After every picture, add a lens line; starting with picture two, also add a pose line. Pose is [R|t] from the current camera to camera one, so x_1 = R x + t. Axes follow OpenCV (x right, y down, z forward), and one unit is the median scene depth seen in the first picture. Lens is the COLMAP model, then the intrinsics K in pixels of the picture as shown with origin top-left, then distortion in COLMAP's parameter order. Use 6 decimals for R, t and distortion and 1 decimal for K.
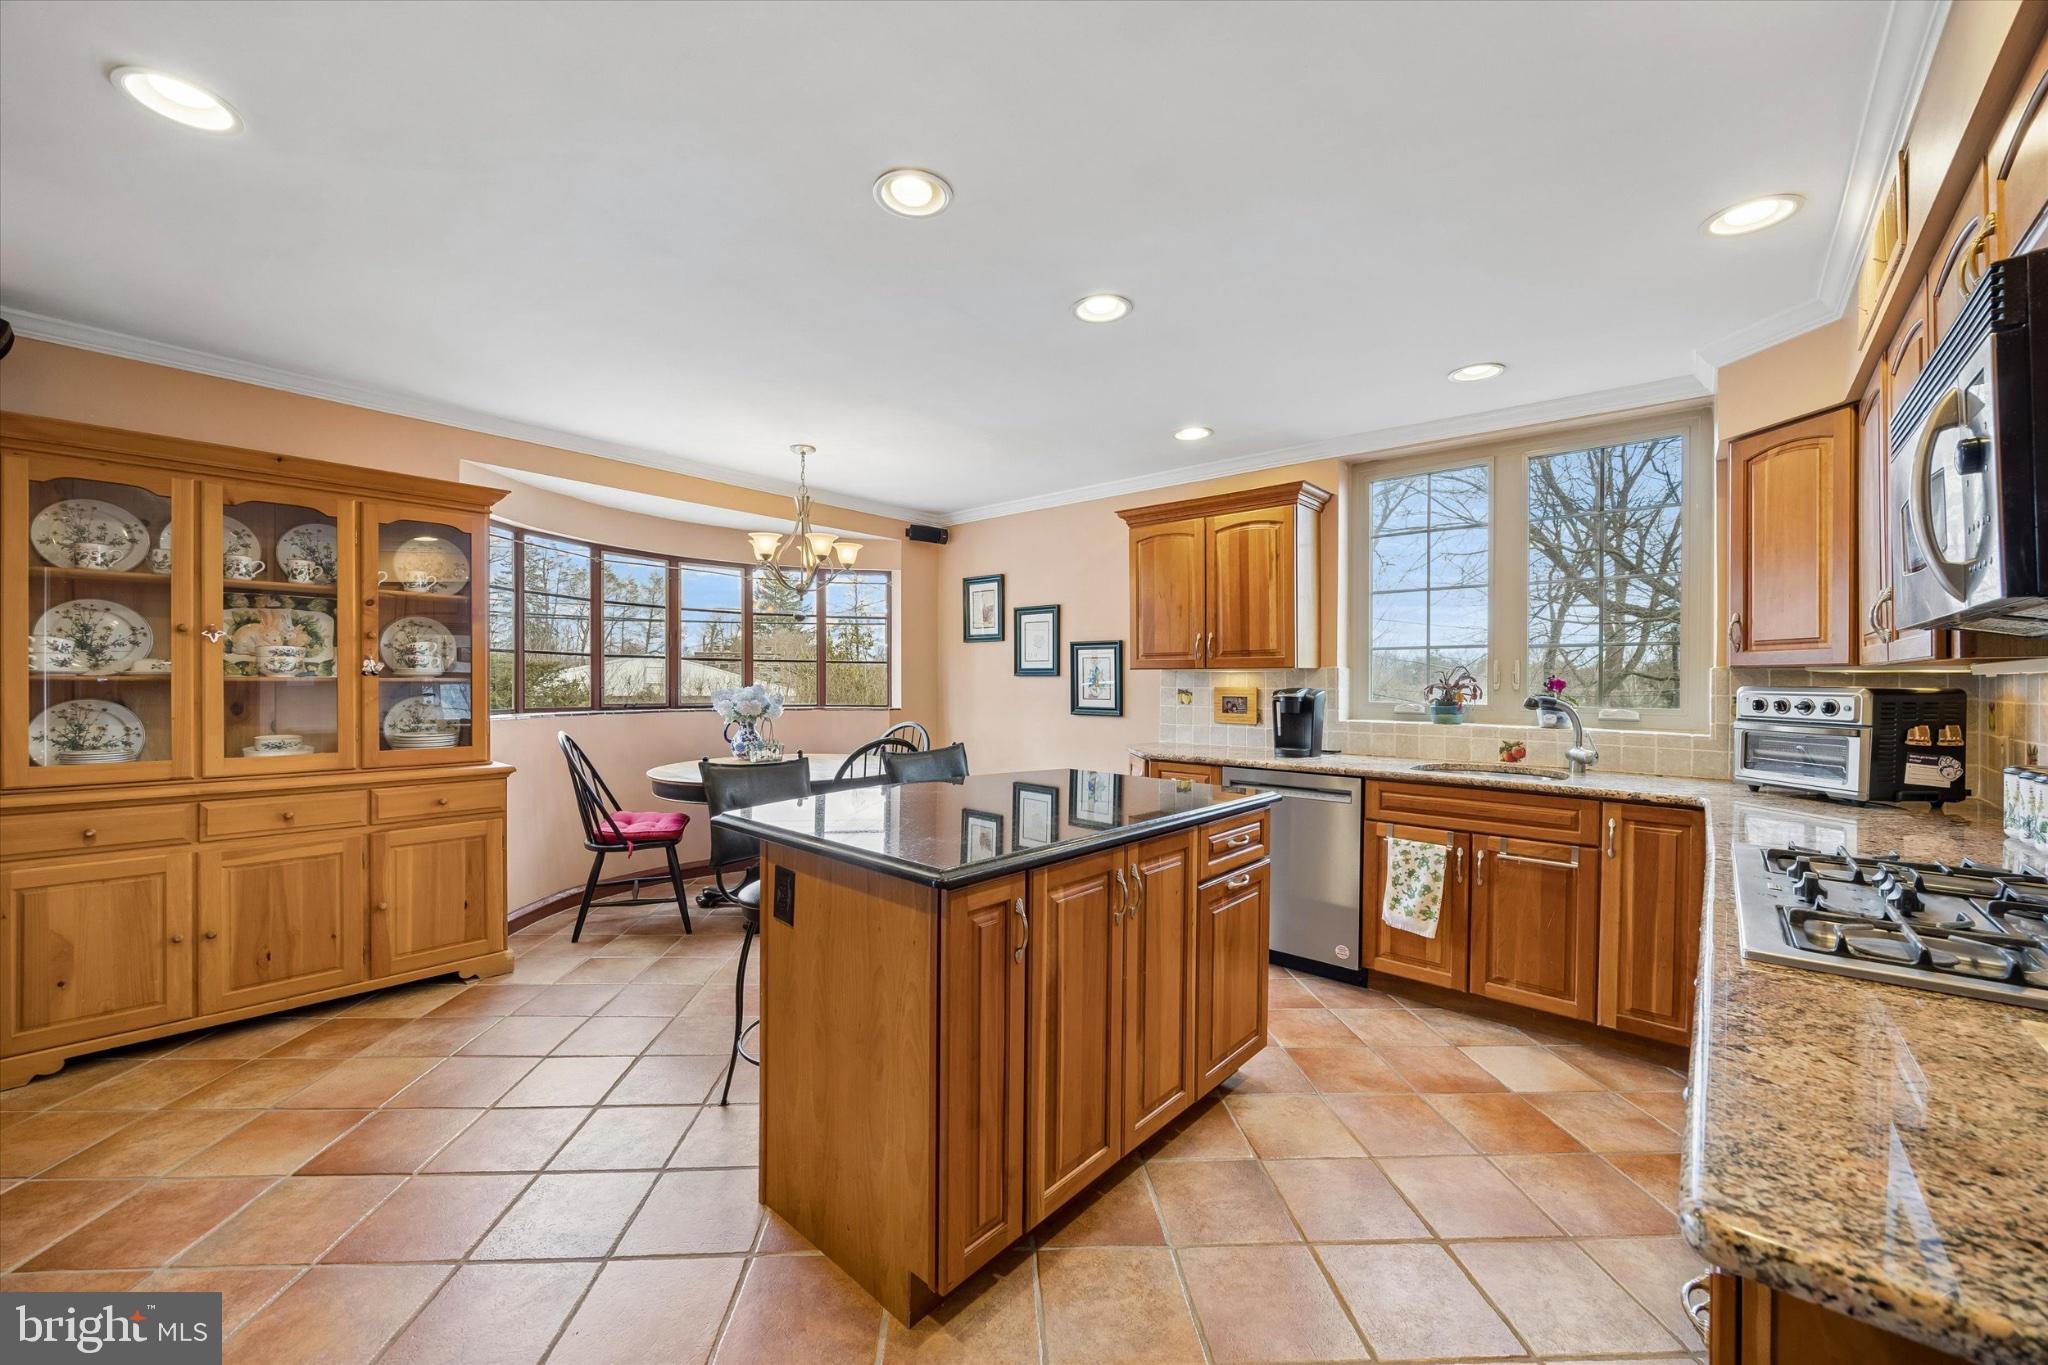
lens RADIAL K [[783.1, 0, 1015.6], [0, 783.1, 682.5], [0, 0, 1]] dist [-0.003177, 0.000367]
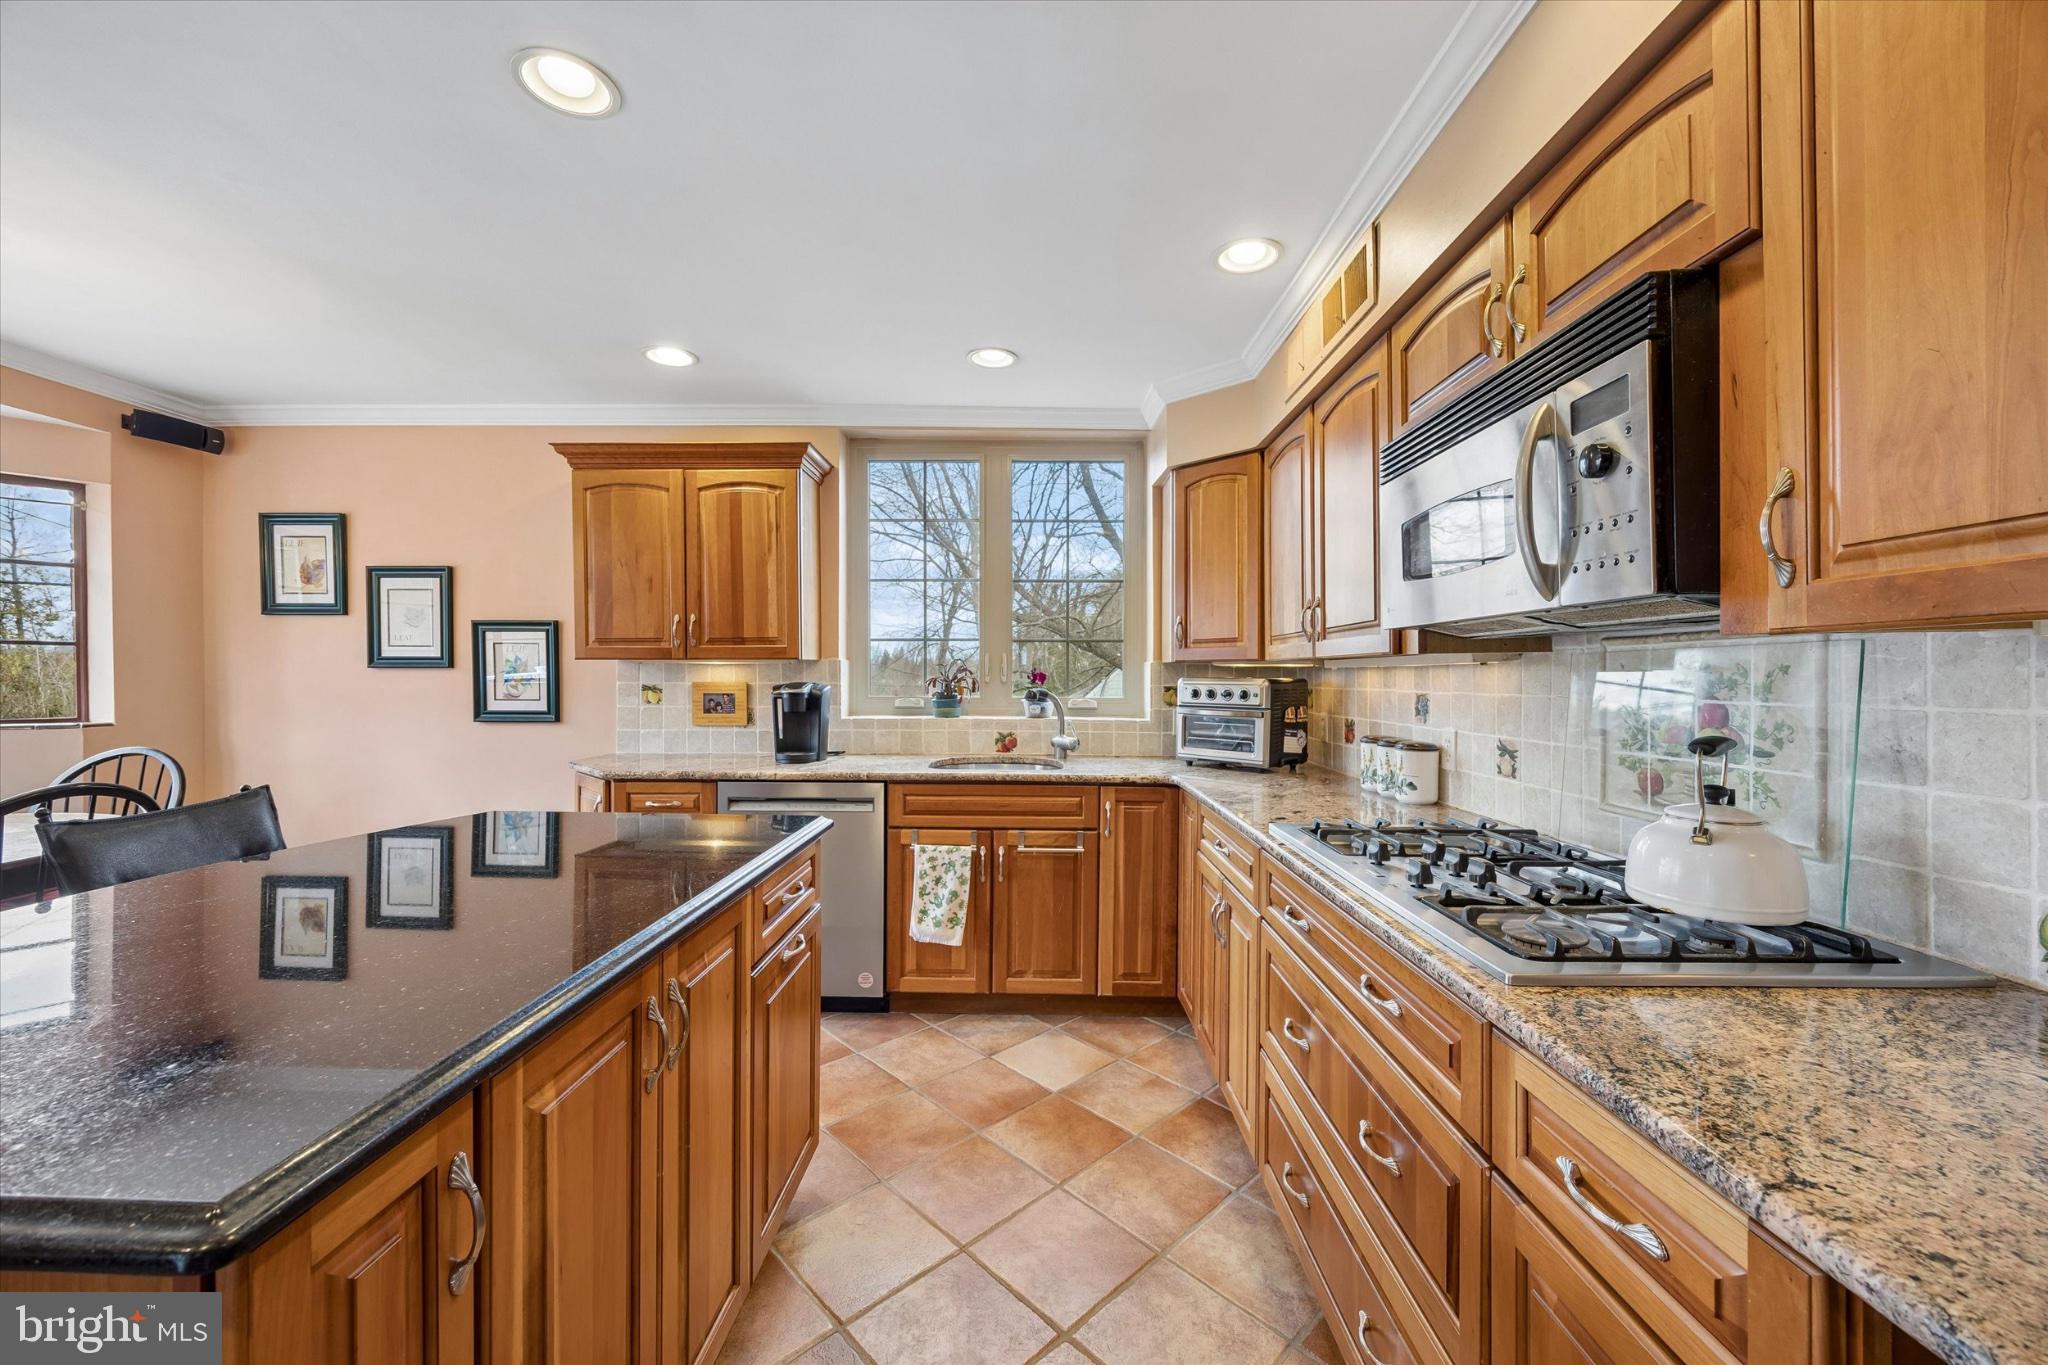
lens RADIAL K [[783.1, 0, 1026.1], [0, 783.1, 683.2], [0, 0, 1]] dist [-0.003177, 0.000367]
pose [[0.758168, -0.010386, 0.651977, -0.019032], [0.004119, 0.999929, 0.011140, -0.000849], [-0.652047, -0.005760, 0.758157, 0.215268]]
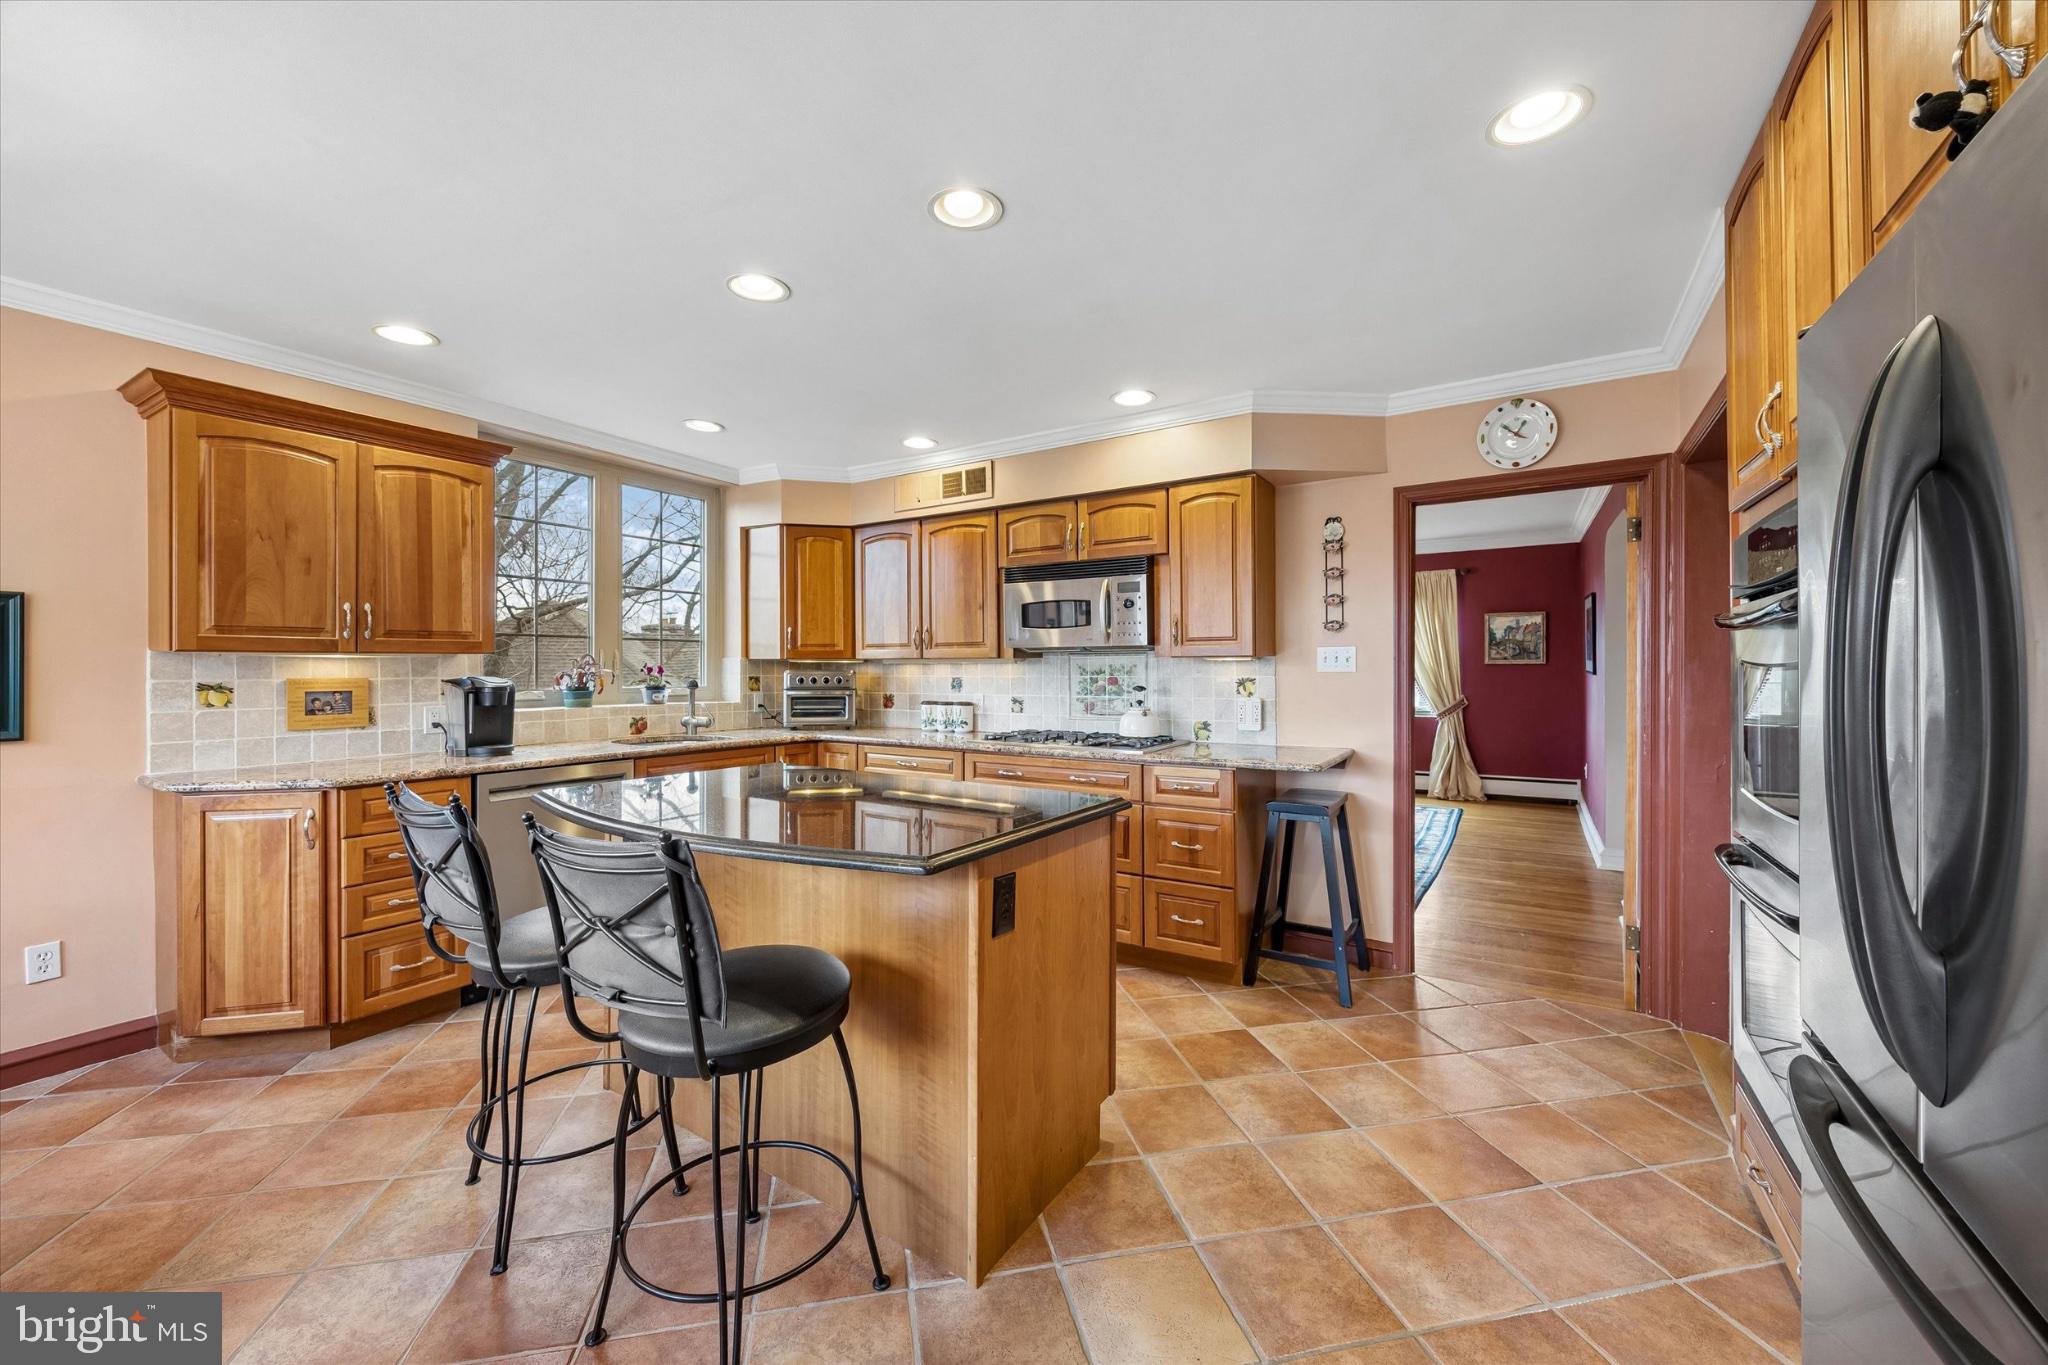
lens RADIAL K [[783.1, 0, 1010.8], [0, 783.1, 665.3], [0, 0, 1]] dist [-0.003177, 0.000367]
pose [[-0.151104, -0.002576, 0.988515, -0.706639], [0.004593, 0.999984, 0.003308, -0.007393], [-0.988507, 0.005040, -0.151090, 0.658232]]
